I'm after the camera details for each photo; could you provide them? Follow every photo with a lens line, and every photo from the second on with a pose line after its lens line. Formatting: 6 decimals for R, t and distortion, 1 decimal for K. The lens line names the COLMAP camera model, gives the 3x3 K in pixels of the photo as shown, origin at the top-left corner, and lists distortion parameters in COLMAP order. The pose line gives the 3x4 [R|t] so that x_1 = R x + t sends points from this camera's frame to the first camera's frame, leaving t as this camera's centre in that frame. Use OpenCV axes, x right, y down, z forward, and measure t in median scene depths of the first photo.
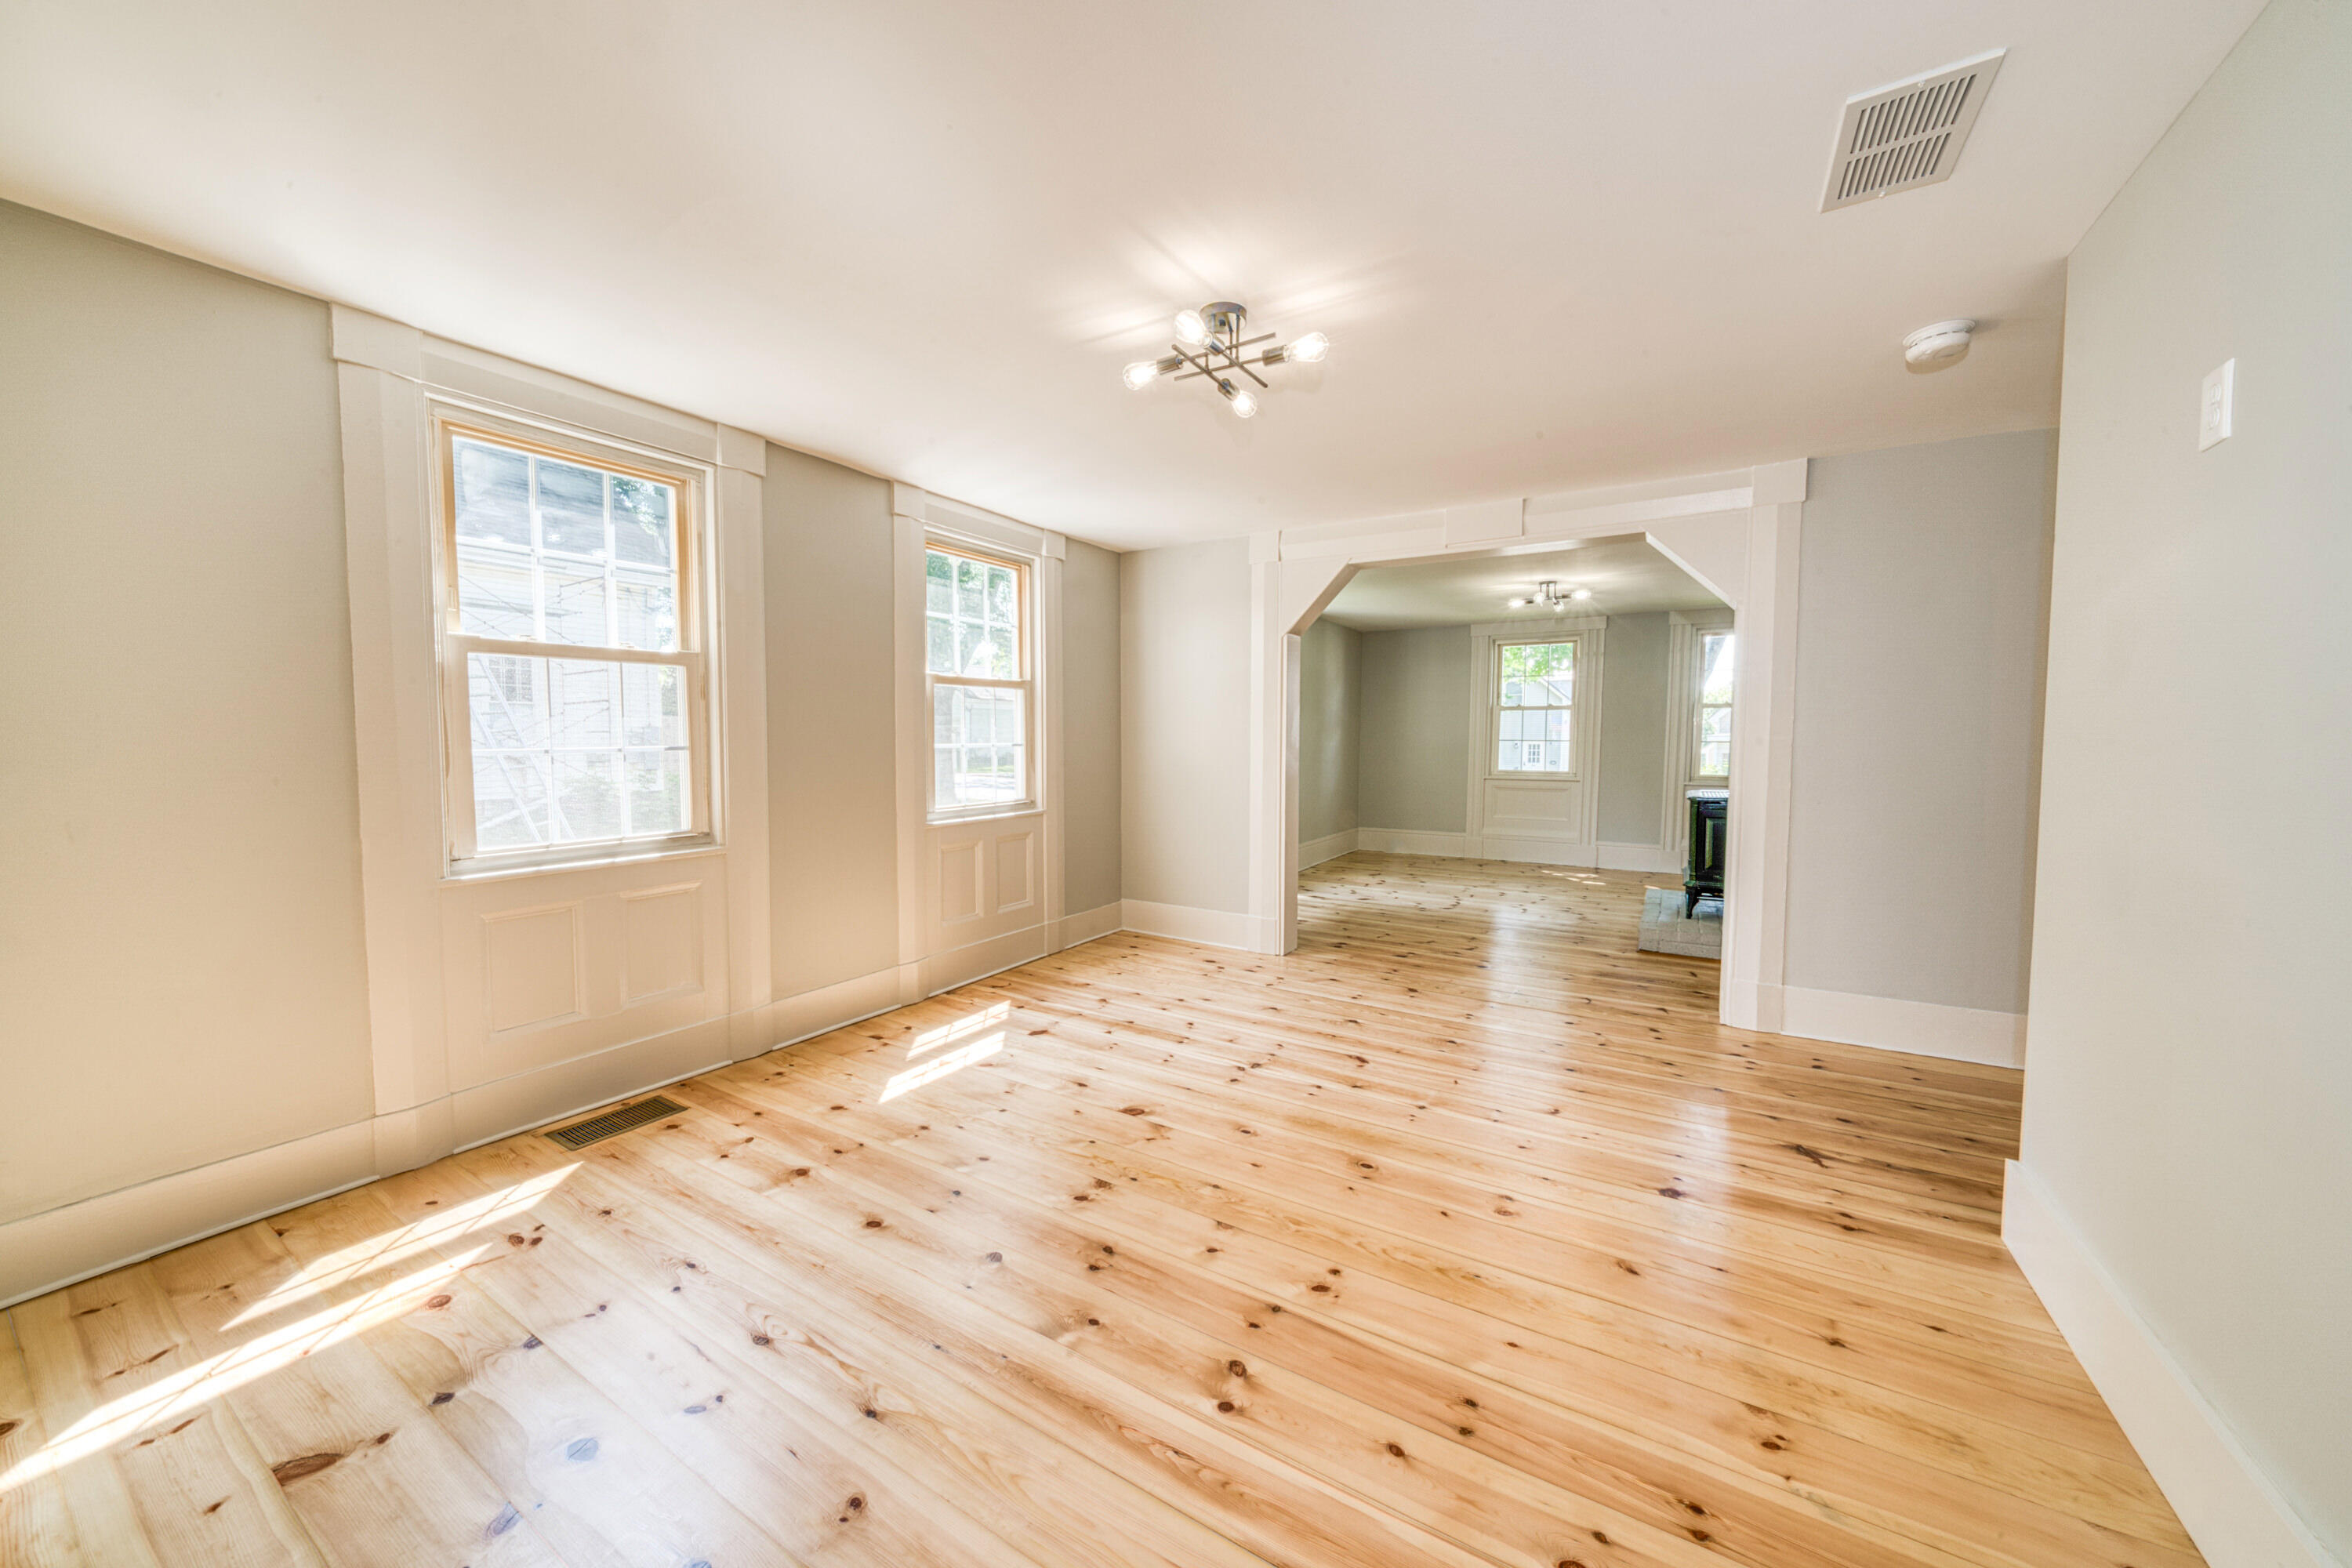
lens RADIAL K [[873.8, 0, 1176.0], [0, 873.8, 784.0], [0, 0, 1]] dist [0.000700, 0.000003]
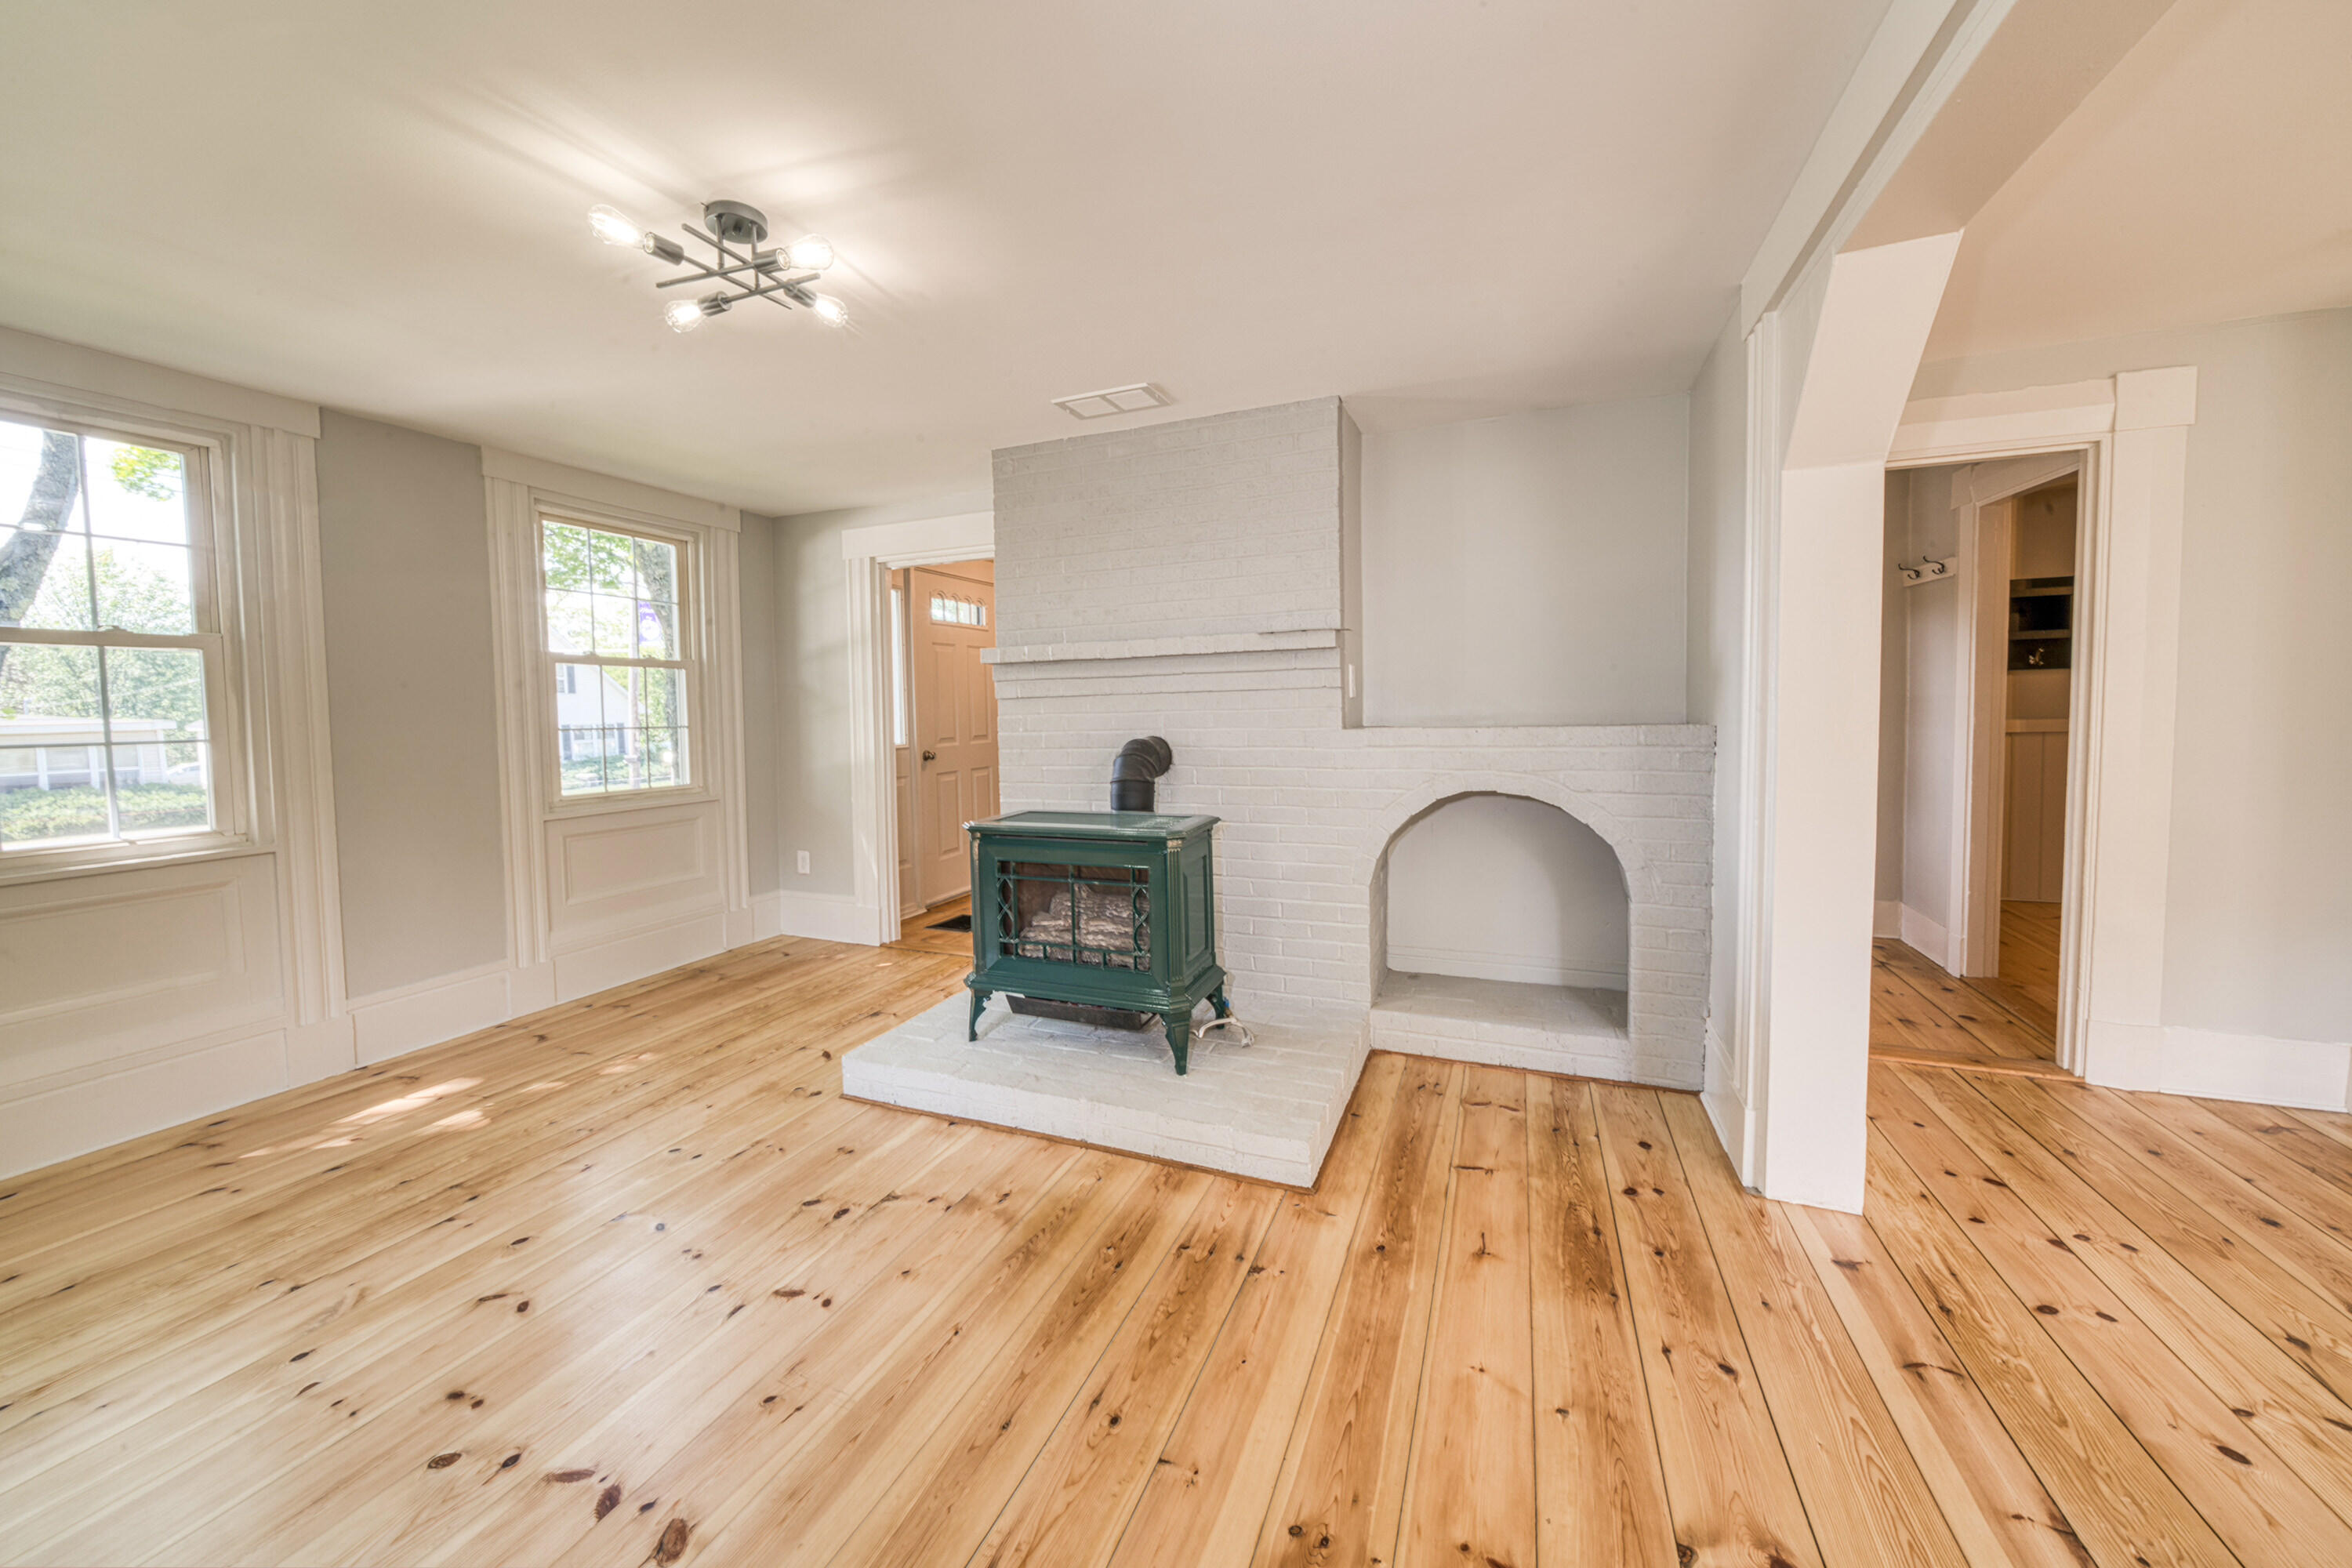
lens RADIAL K [[823.1, 0, 1149.3], [0, 823.1, 767.3], [0, 0, 1]] dist [-0.006656, 0.000106]
pose [[-0.132567, -0.072099, 0.988548, 0.210244], [0.069764, 0.994199, 0.081866, -0.098202], [-0.988716, 0.079818, -0.126768, 1.700369]]
